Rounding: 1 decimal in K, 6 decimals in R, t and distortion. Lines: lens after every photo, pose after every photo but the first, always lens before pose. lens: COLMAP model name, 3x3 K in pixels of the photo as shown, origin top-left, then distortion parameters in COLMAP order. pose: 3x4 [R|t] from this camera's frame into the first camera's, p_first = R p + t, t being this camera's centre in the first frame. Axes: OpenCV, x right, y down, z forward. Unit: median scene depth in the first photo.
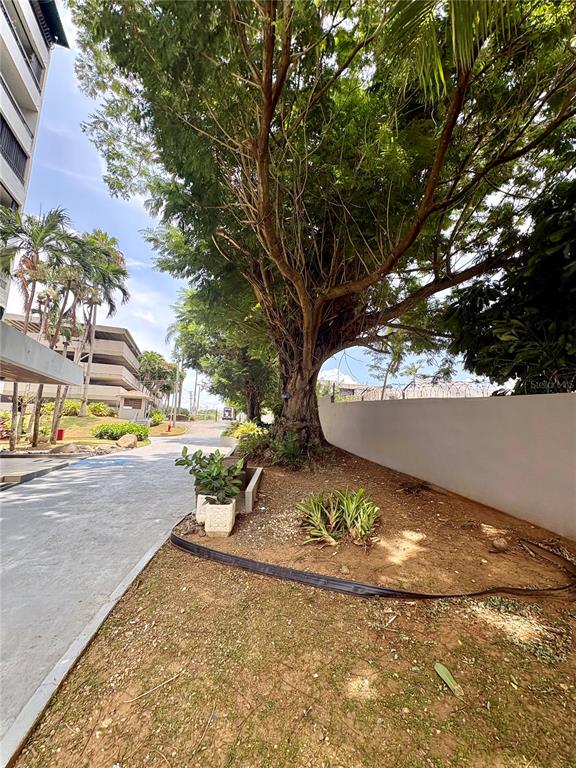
lens RADIAL K [[305.7, 0, 288.0], [0, 305.7, 384.0], [0, 0, 1]] dist [0.006494, -0.000156]
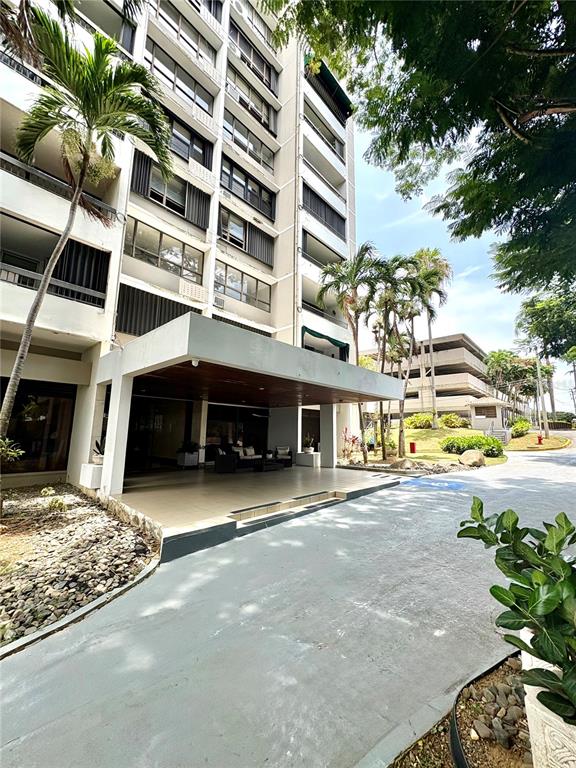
lens RADIAL K [[306.7, 0, 288.0], [0, 306.7, 384.0], [0, 0, 1]] dist [0.001319, -0.000341]
pose [[0.483401, -0.161769, -0.860322, -0.010105], [0.133817, 0.984882, -0.110001, 0.011689], [0.865110, -0.061951, 0.497741, 0.150448]]
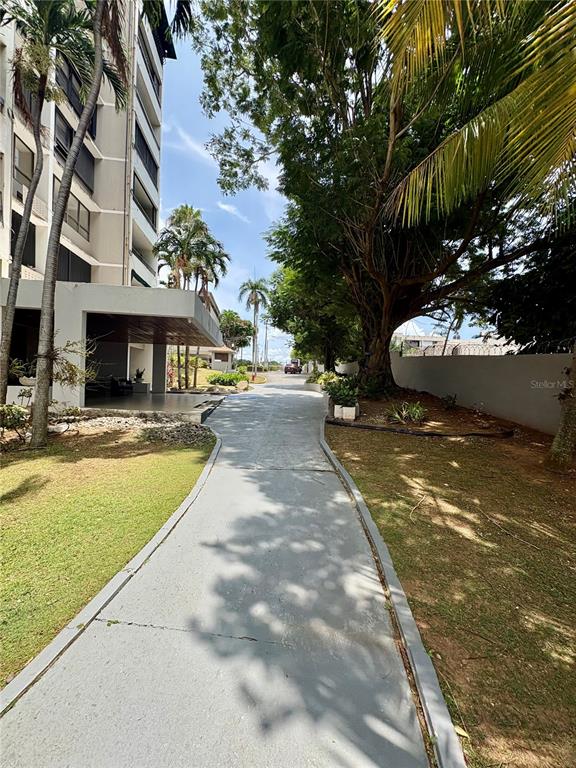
lens RADIAL K [[305.7, 0, 288.0], [0, 305.7, 384.0], [0, 0, 1]] dist [0.006494, -0.000156]
pose [[0.981679, 0.006336, -0.190435, -0.057071], [0.024188, 0.987218, 0.157532, -0.030696], [0.188999, -0.159252, 0.968978, -0.280311]]
